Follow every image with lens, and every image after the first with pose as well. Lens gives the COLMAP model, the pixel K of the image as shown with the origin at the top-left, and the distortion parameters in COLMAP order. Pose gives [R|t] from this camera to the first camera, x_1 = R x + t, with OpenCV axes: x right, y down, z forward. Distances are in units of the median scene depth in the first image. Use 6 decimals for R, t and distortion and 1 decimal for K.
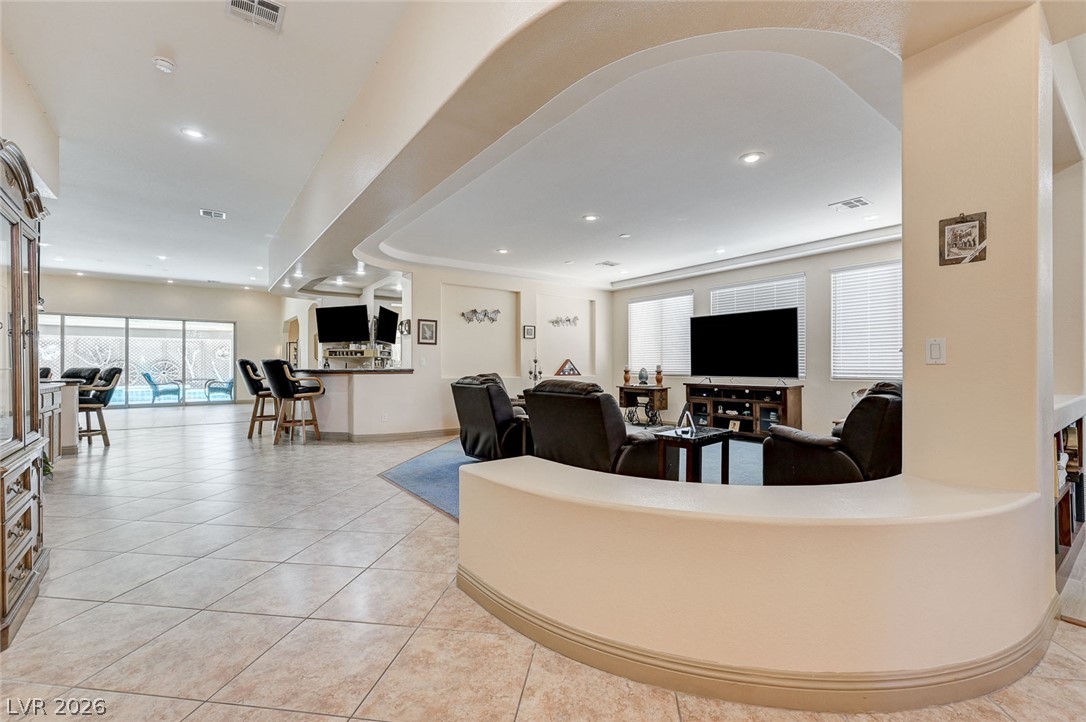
lens RADIAL K [[467.7, 0, 546.9], [0, 467.7, 364.9], [0, 0, 1]] dist [-0.000800, -0.000198]
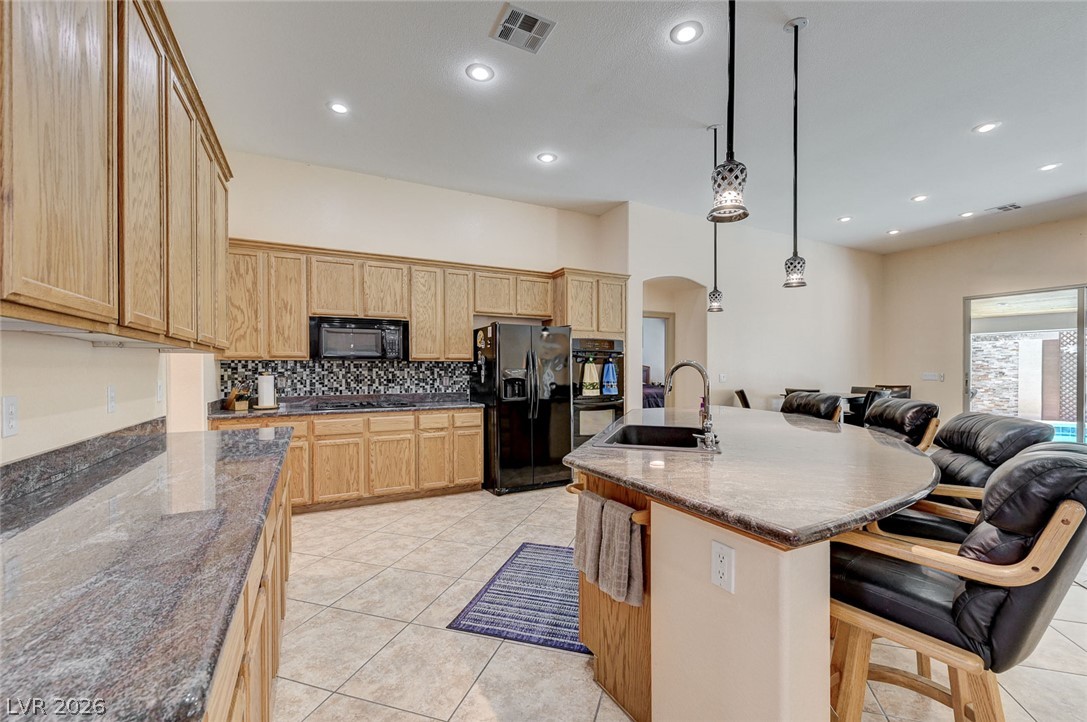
lens RADIAL K [[454.6, 0, 548.9], [0, 454.6, 371.6], [0, 0, 1]] dist [-0.001507, -0.000334]
pose [[-0.166157, 0.006428, -0.986078, -0.595269], [0.002579, 0.999978, 0.006084, -0.020869], [0.986096, -0.001532, -0.166170, 0.684775]]
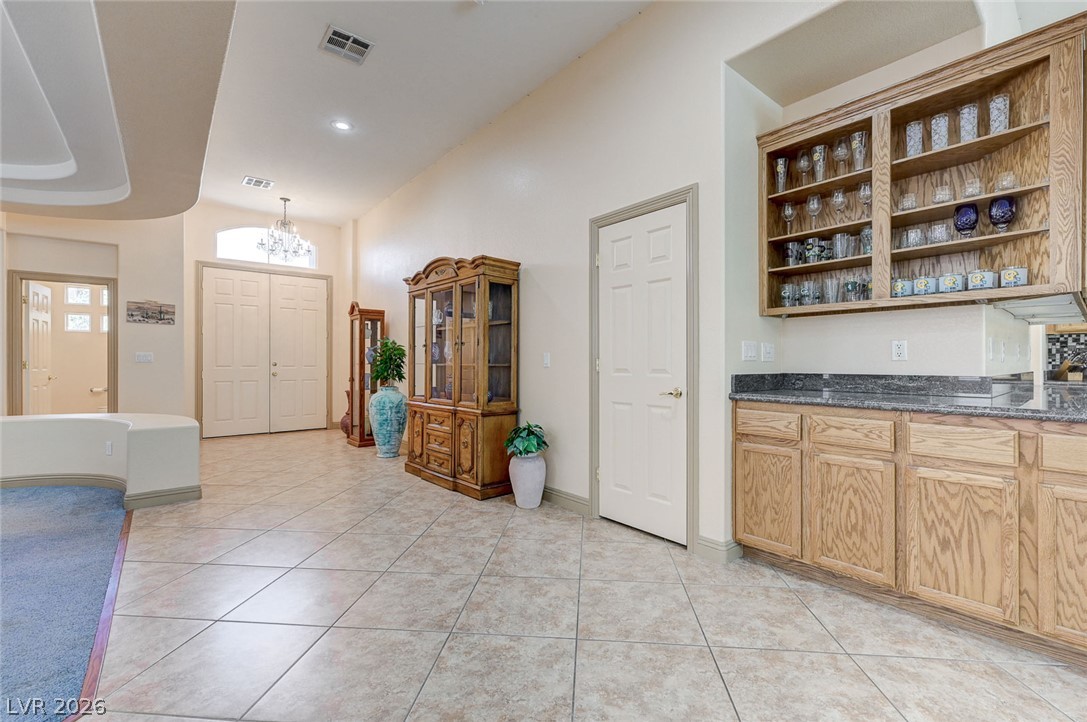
lens RADIAL K [[465.3, 0, 547.6], [0, 465.3, 362.8], [0, 0, 1]] dist [0.000262, -0.000498]
pose [[-0.998815, 0.002061, -0.048620, -0.384875], [0.002094, 0.999998, -0.000621, 0.002335], [0.048619, -0.000723, -0.998817, 0.782894]]
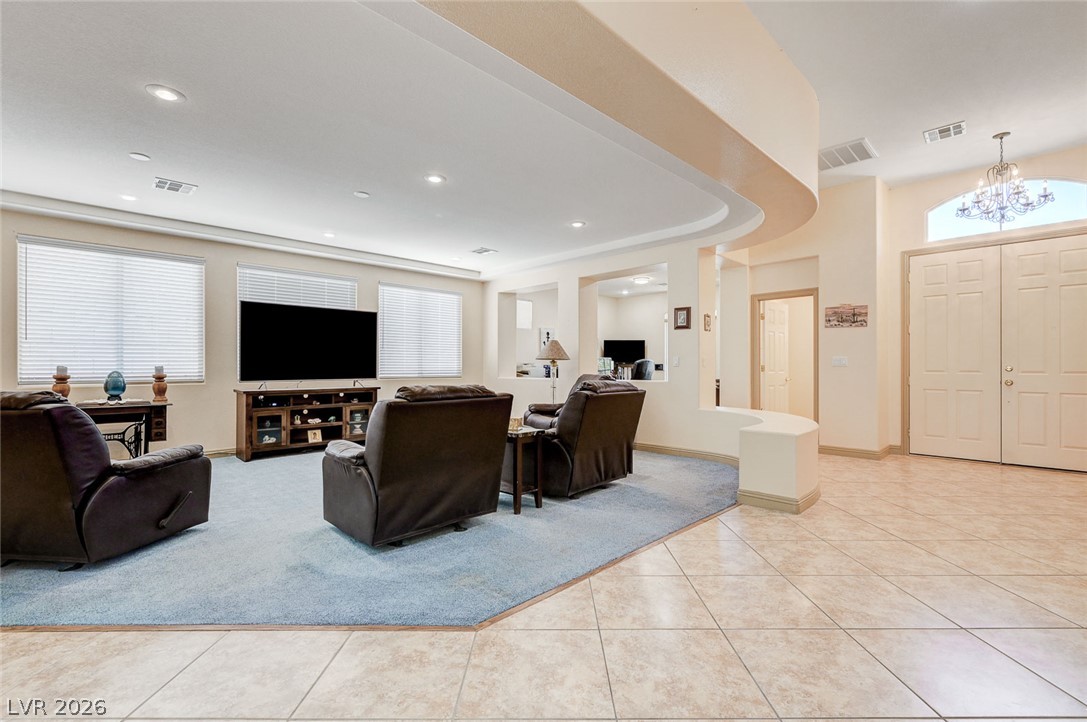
lens RADIAL K [[479.8, 0, 550.9], [0, 479.8, 364.1], [0, 0, 1]] dist [0.000380, -0.000931]
pose [[-0.143661, 0.007060, 0.989602, -0.467655], [-0.000596, 0.999974, -0.007220, 0.001794], [-0.989627, -0.001627, -0.143653, 0.586887]]
